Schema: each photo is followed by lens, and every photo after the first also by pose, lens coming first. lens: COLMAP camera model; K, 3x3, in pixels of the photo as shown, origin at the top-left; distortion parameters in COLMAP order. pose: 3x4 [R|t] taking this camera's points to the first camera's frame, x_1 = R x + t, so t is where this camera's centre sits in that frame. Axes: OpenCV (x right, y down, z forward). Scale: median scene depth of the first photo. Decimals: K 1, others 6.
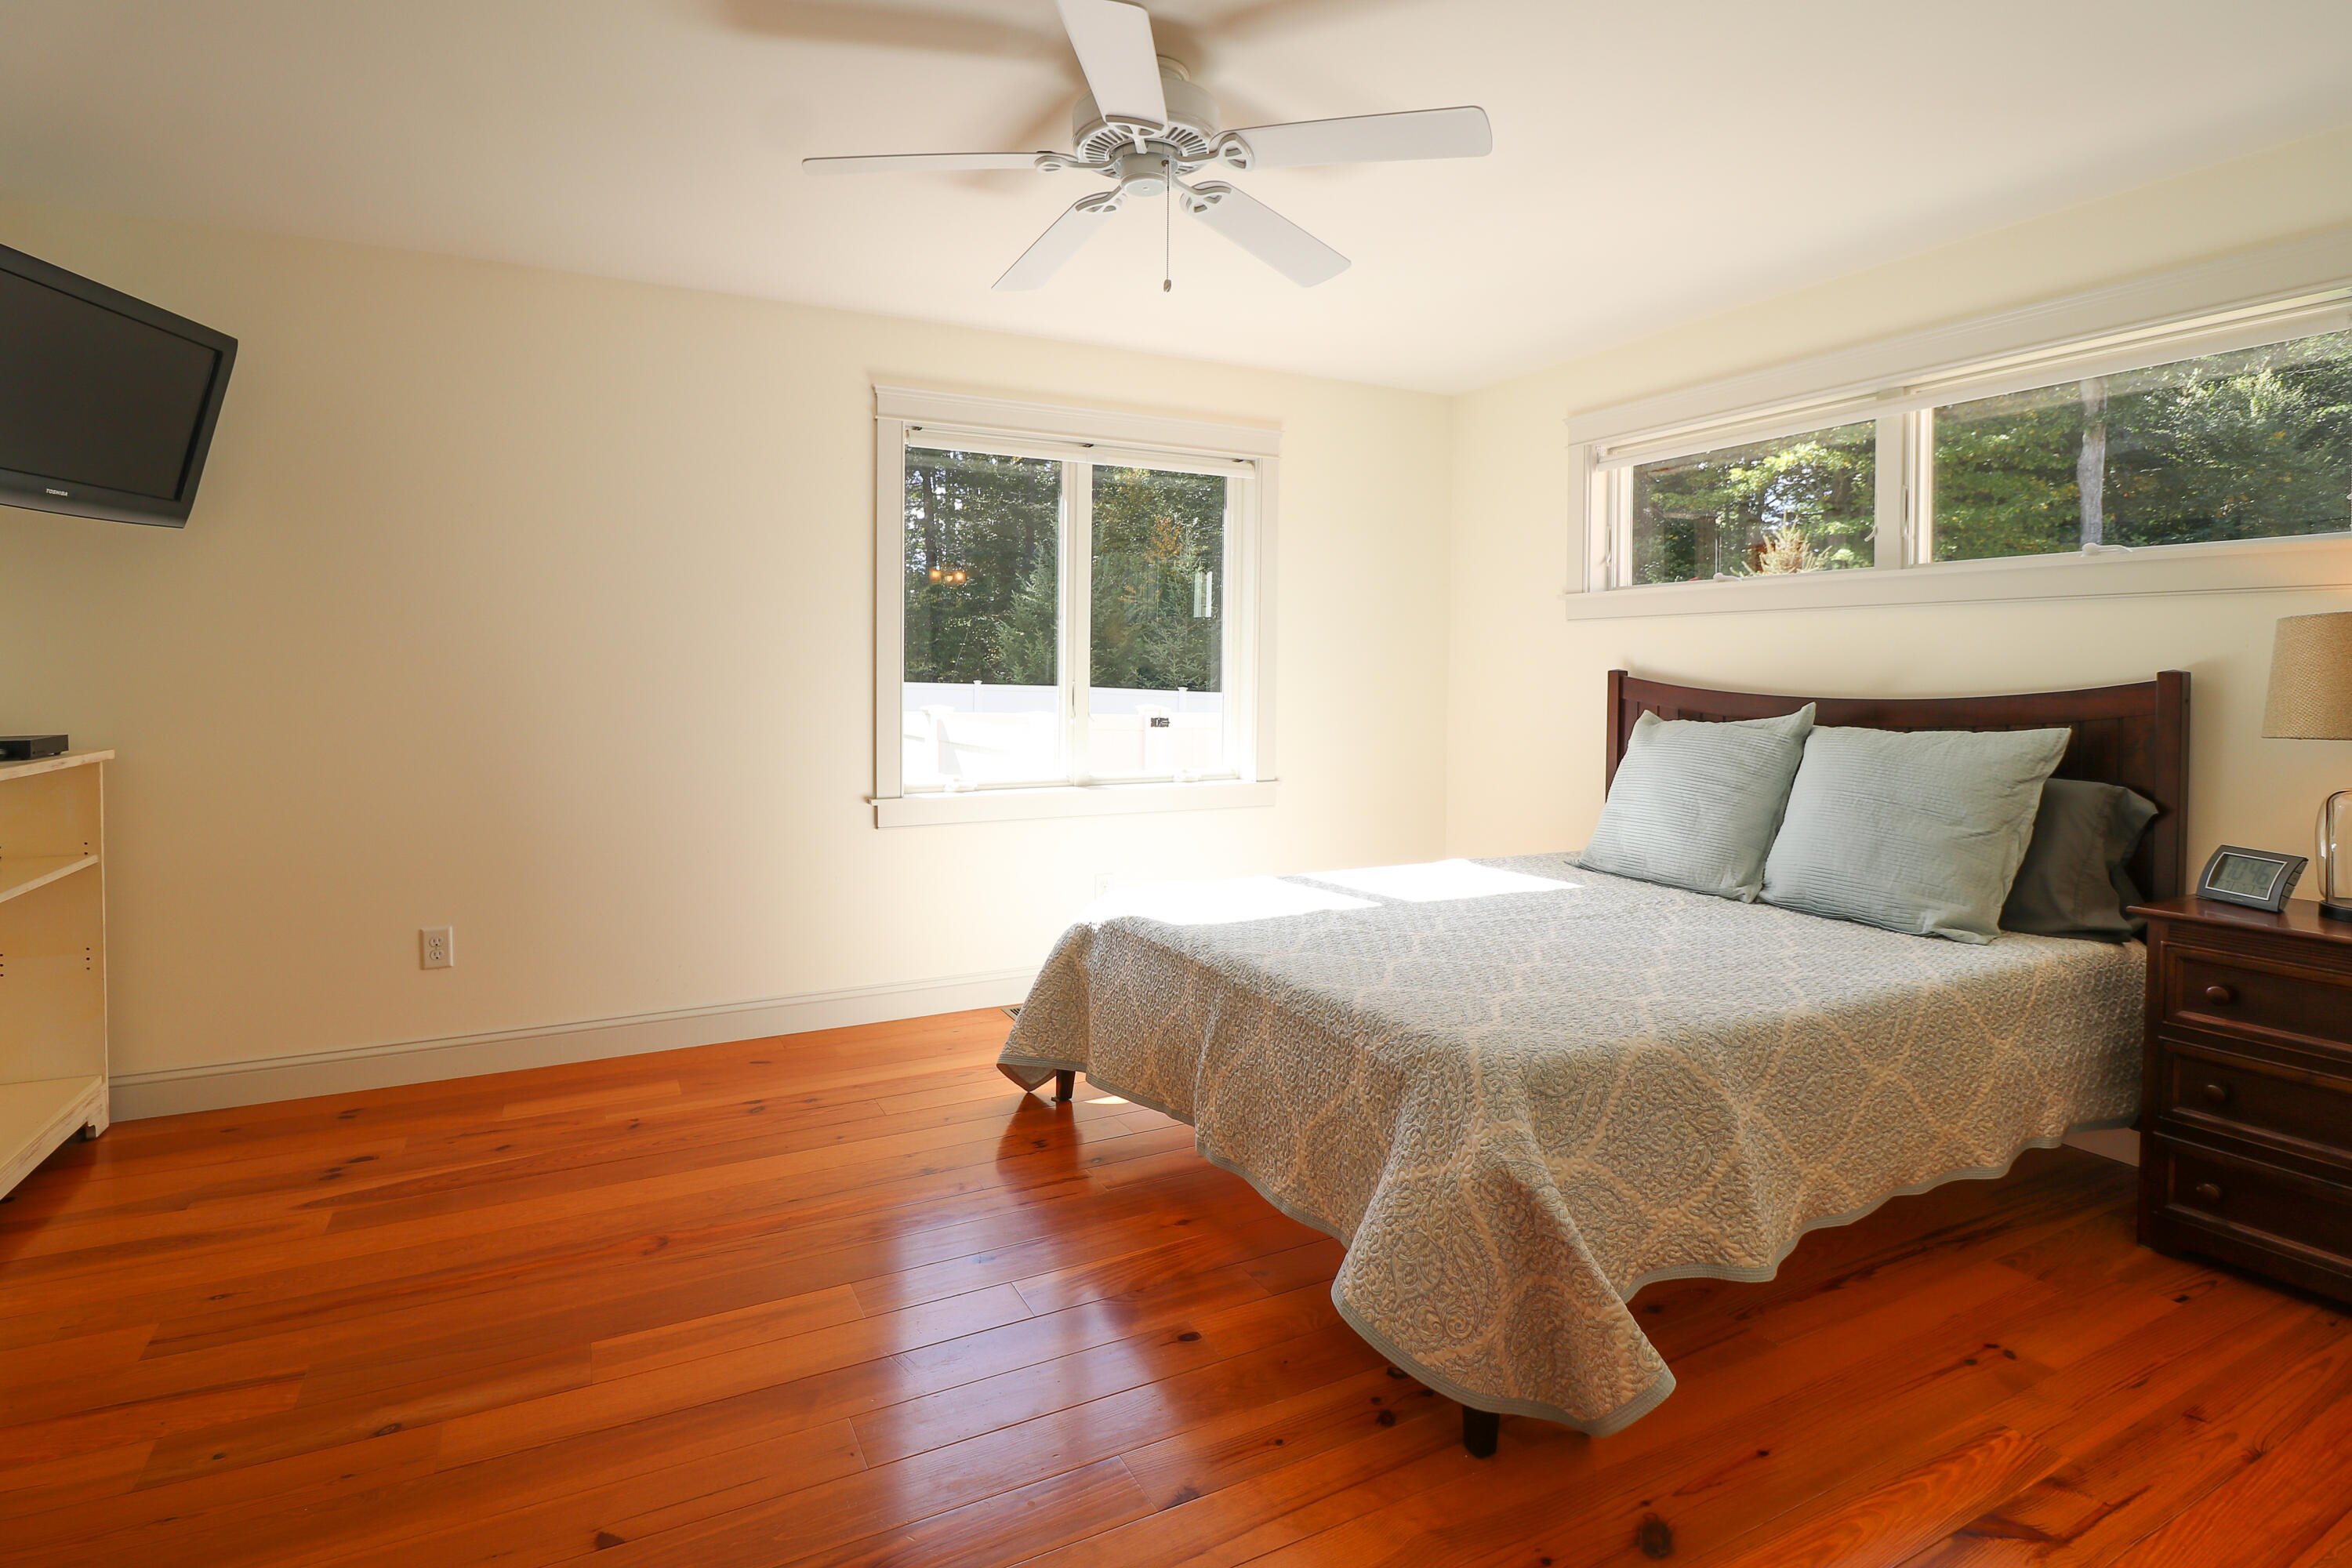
lens RADIAL K [[1116.5, 0, 1109.2], [0, 1116.5, 644.4], [0, 0, 1]] dist [-0.017206, -0.000443]
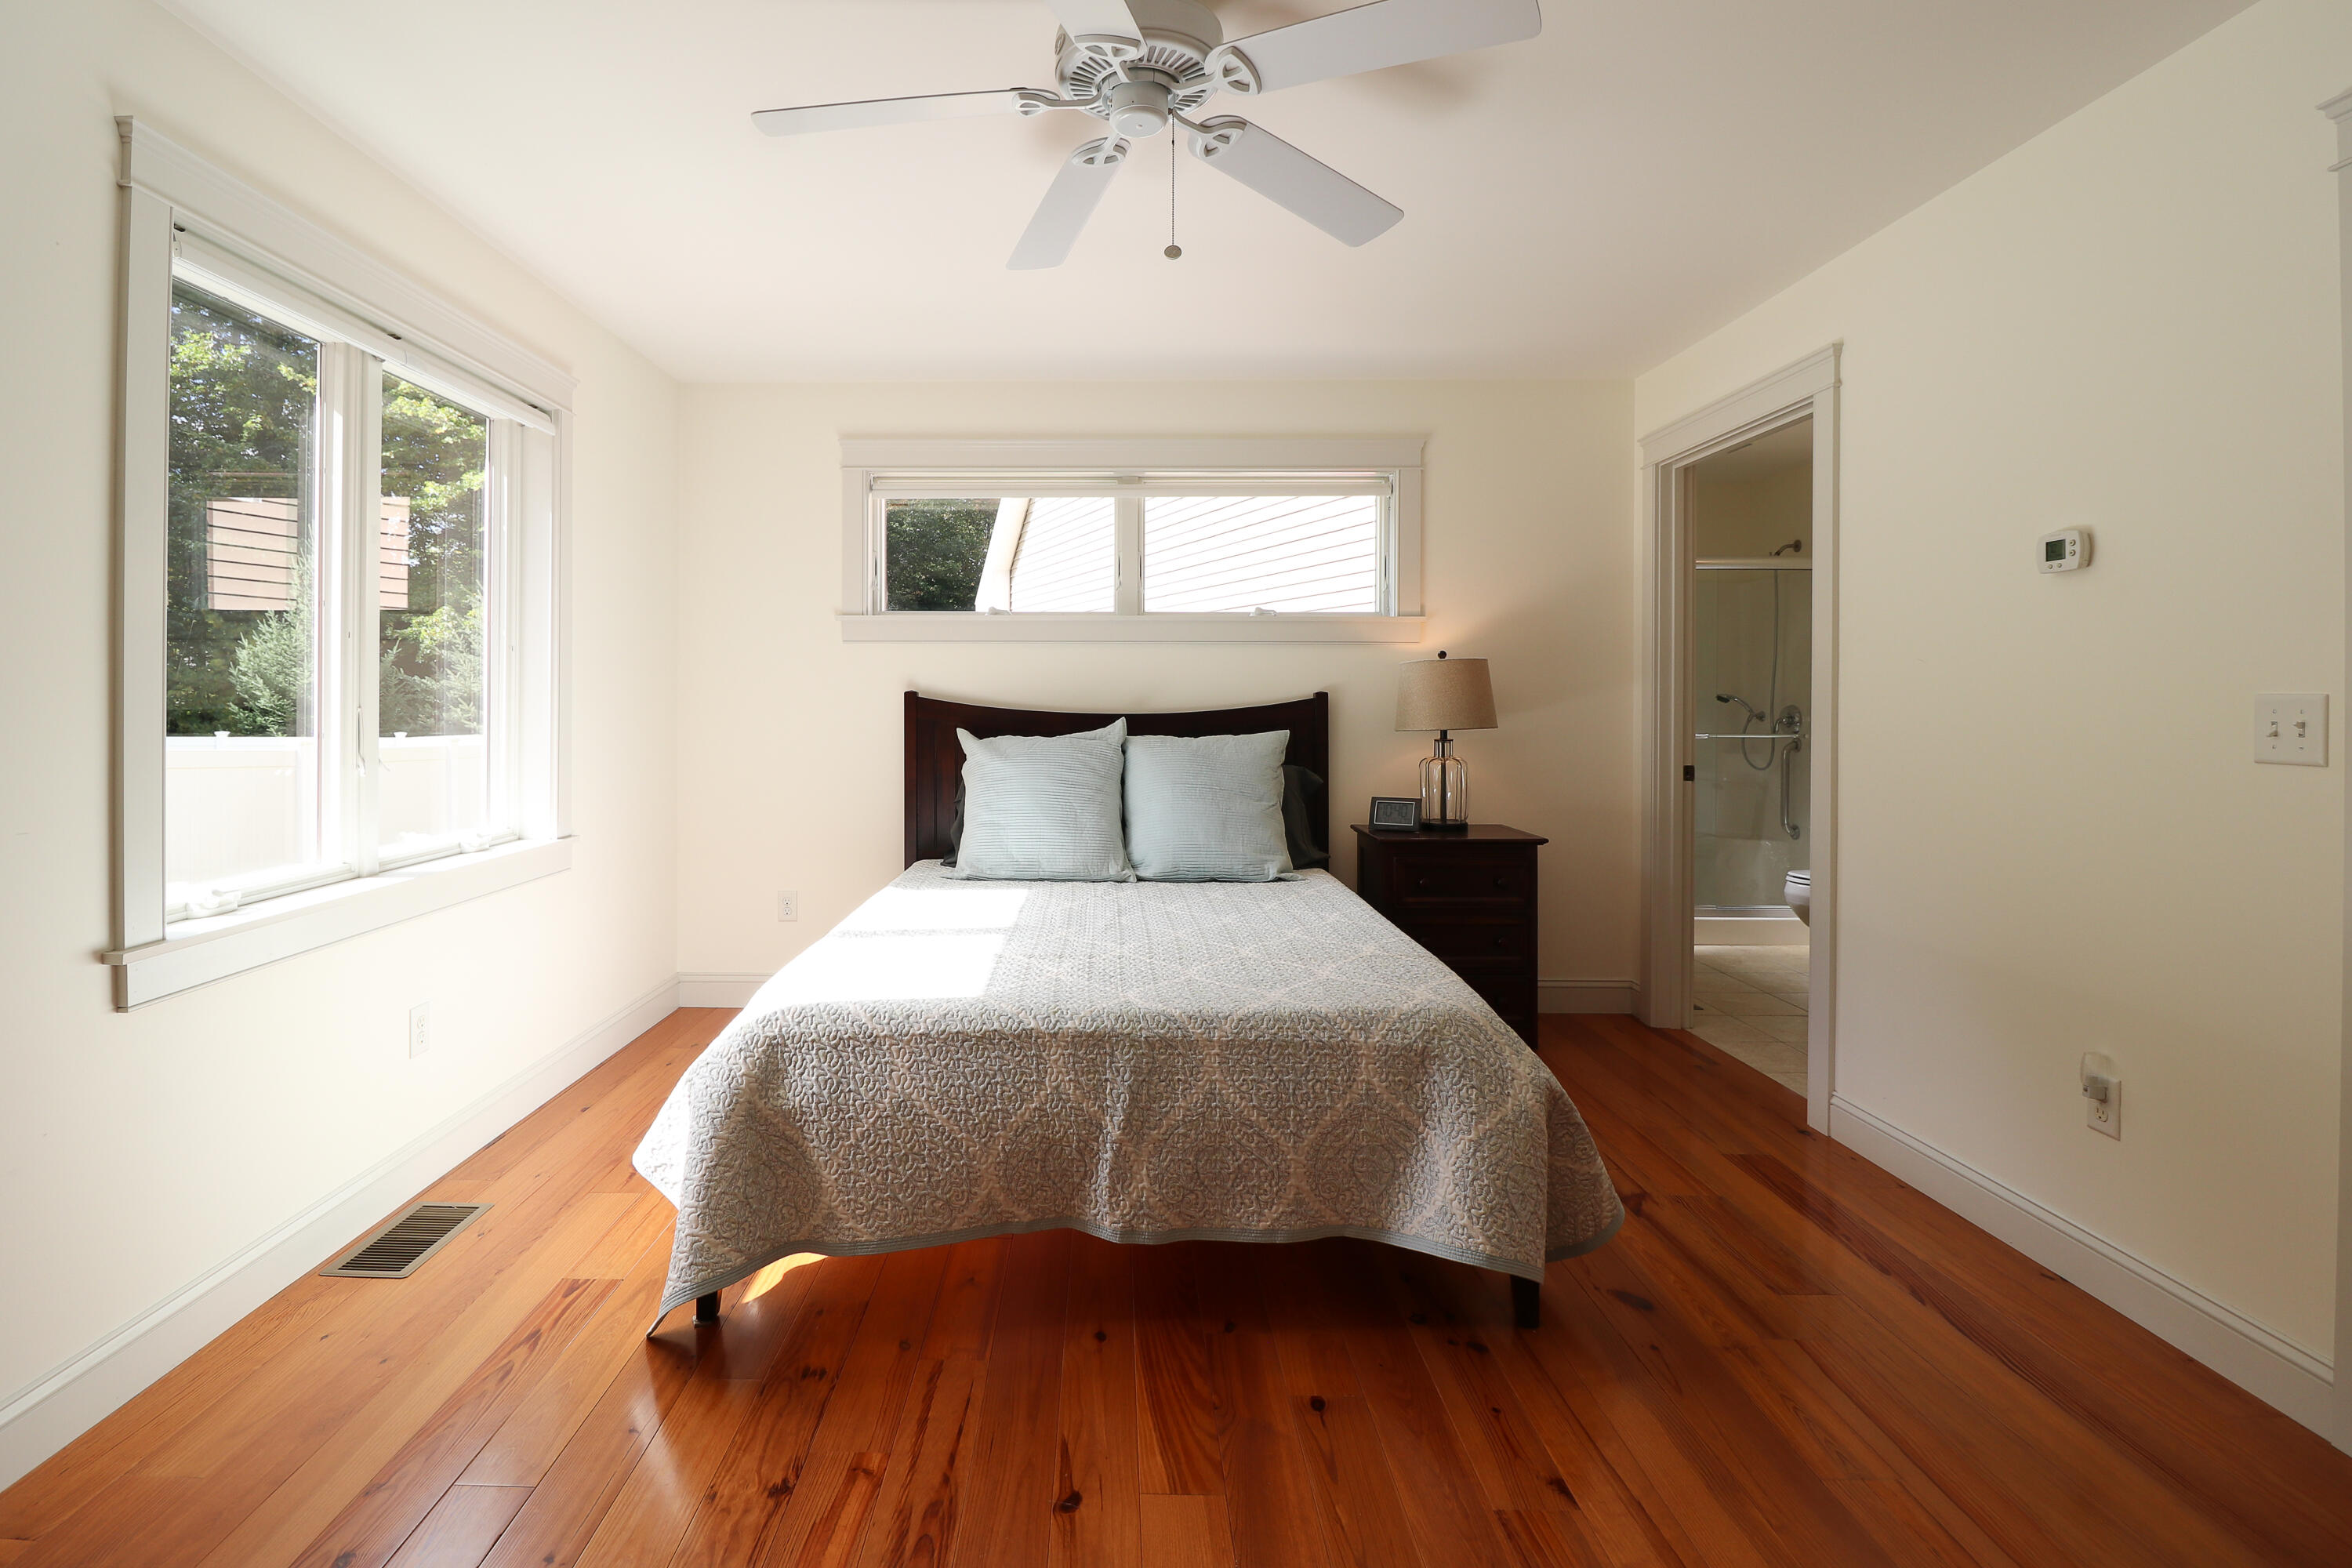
lens RADIAL K [[1113.2, 0, 1173.0], [0, 1113.2, 661.2], [0, 0, 1]] dist [-0.013932, -0.000909]
pose [[0.451213, 0.023599, 0.892104, -0.541596], [-0.019720, 0.999670, -0.016471, 0.010794], [-0.892199, -0.010160, 0.451529, 0.452499]]
